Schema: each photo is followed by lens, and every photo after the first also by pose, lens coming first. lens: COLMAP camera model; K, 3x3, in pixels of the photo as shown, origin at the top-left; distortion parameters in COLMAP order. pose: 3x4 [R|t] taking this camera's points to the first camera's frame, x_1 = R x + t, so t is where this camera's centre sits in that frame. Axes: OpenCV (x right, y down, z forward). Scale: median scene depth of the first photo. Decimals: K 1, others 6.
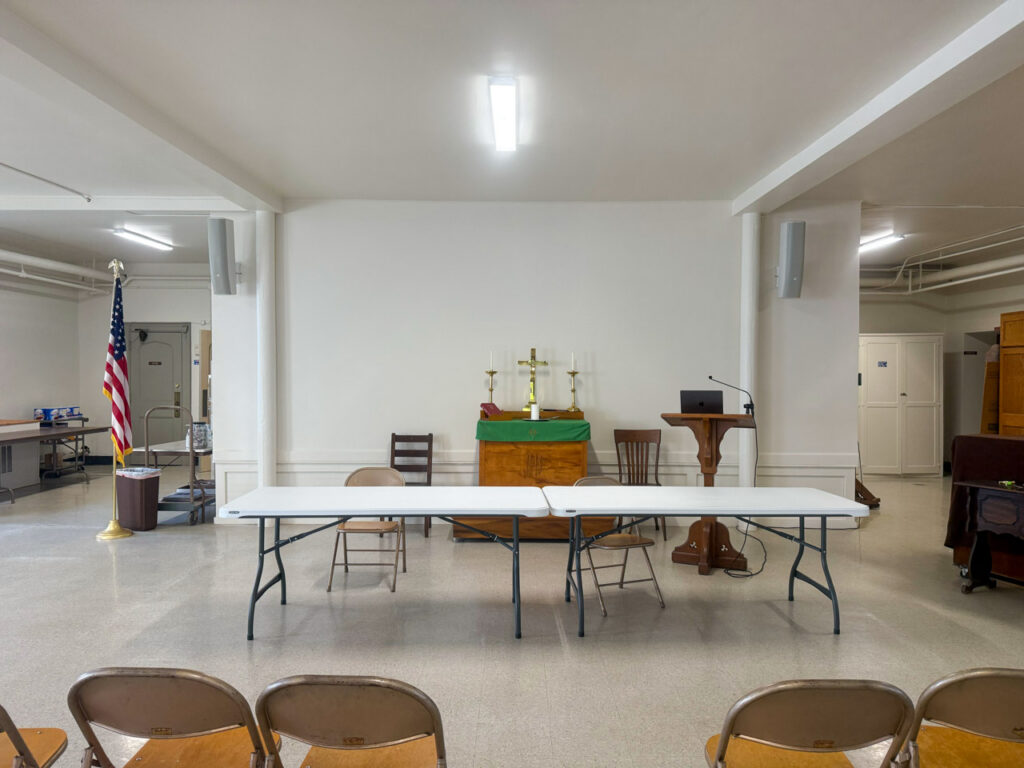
lens RADIAL K [[756.2, 0, 511.3], [0, 756.2, 412.2], [0, 0, 1]] dist [0.035993, -0.000043]
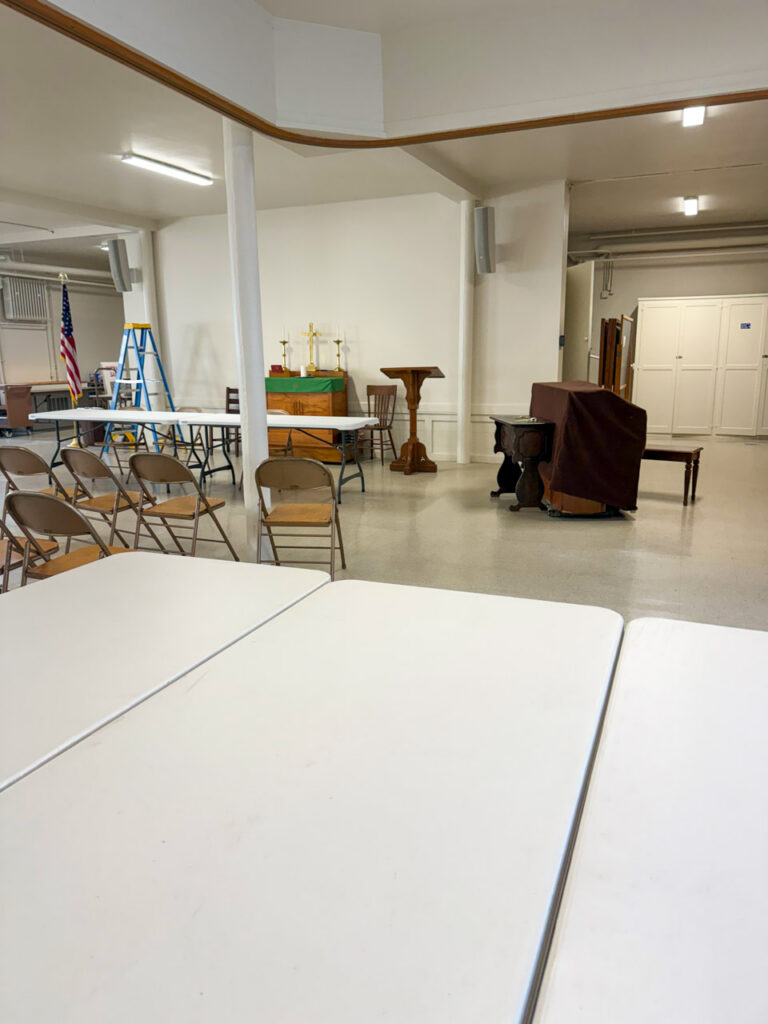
lens RADIAL K [[756.2, 0, 384.0], [0, 756.2, 512.0], [0, 0, 1]] dist [0.035993, -0.000043]
pose [[0.916353, 0.069872, -0.394226, 0.724070], [-0.004659, 0.986448, 0.164008, 0.025373], [0.400343, -0.148452, 0.904261, -0.218684]]
